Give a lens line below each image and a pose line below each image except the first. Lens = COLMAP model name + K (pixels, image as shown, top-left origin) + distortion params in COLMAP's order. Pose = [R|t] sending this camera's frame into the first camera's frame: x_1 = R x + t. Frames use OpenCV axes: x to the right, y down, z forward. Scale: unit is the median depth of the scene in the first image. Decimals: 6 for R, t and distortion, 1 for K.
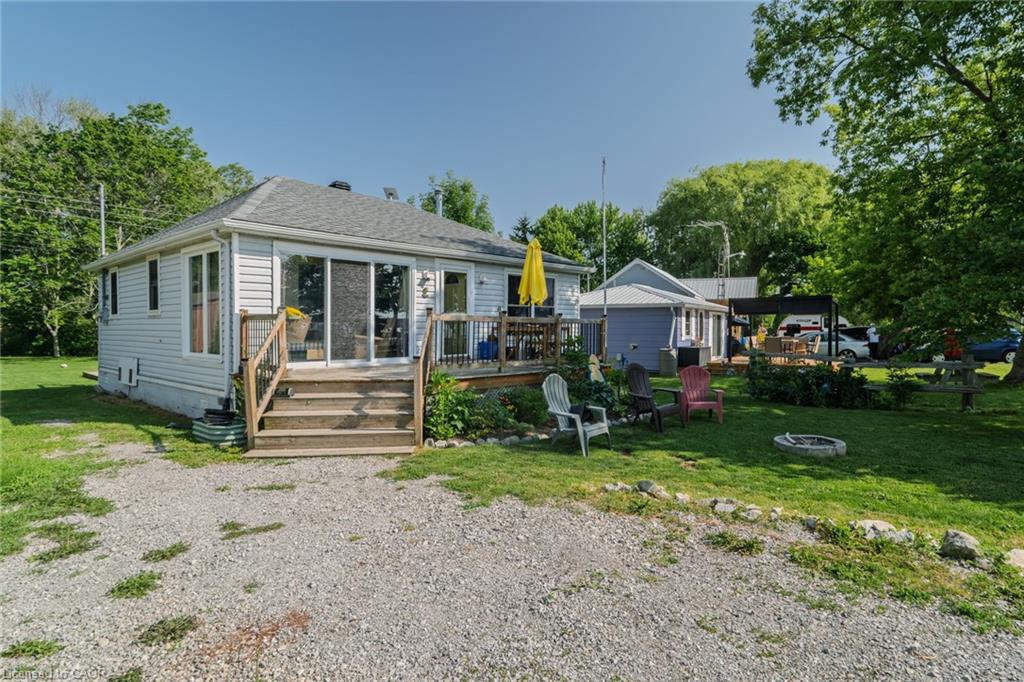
lens RADIAL K [[546.1, 0, 536.2], [0, 546.1, 336.9], [0, 0, 1]] dist [0.001904, -0.001045]
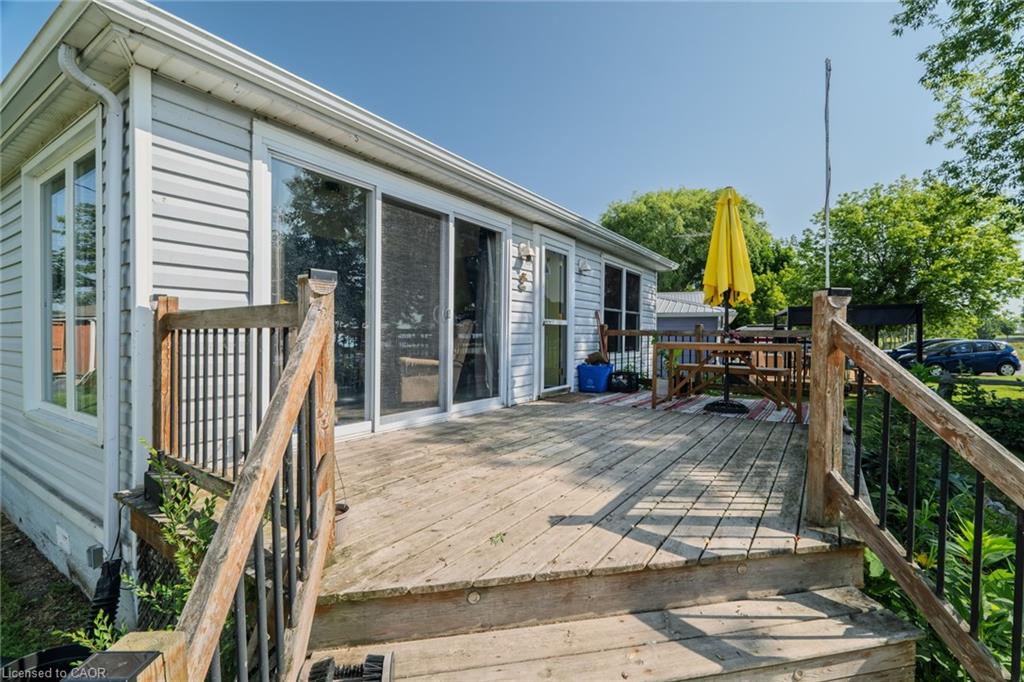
lens RADIAL K [[458.1, 0, 516.3], [0, 458.1, 342.1], [0, 0, 1]] dist [-0.004985, -0.001987]
pose [[0.991694, 0.002423, 0.128599, -0.270979], [-0.001790, 0.999986, -0.005035, -0.016073], [-0.128609, 0.004763, 0.991684, 0.526698]]
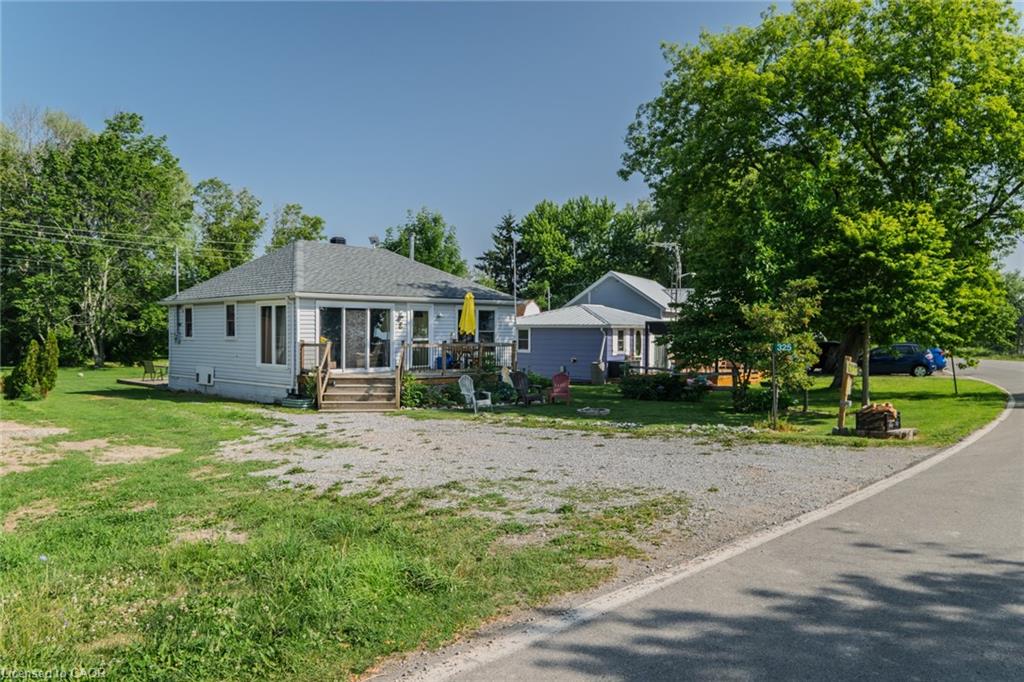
lens RADIAL K [[755.8, 0, 508.7], [0, 755.8, 339.4], [0, 0, 1]] dist [0.005254, 0.005333]
pose [[0.998466, 0.003229, -0.055281, 0.220999], [-0.003585, 0.999973, -0.006339, -0.029094], [0.055259, 0.006528, 0.998451, -1.121478]]
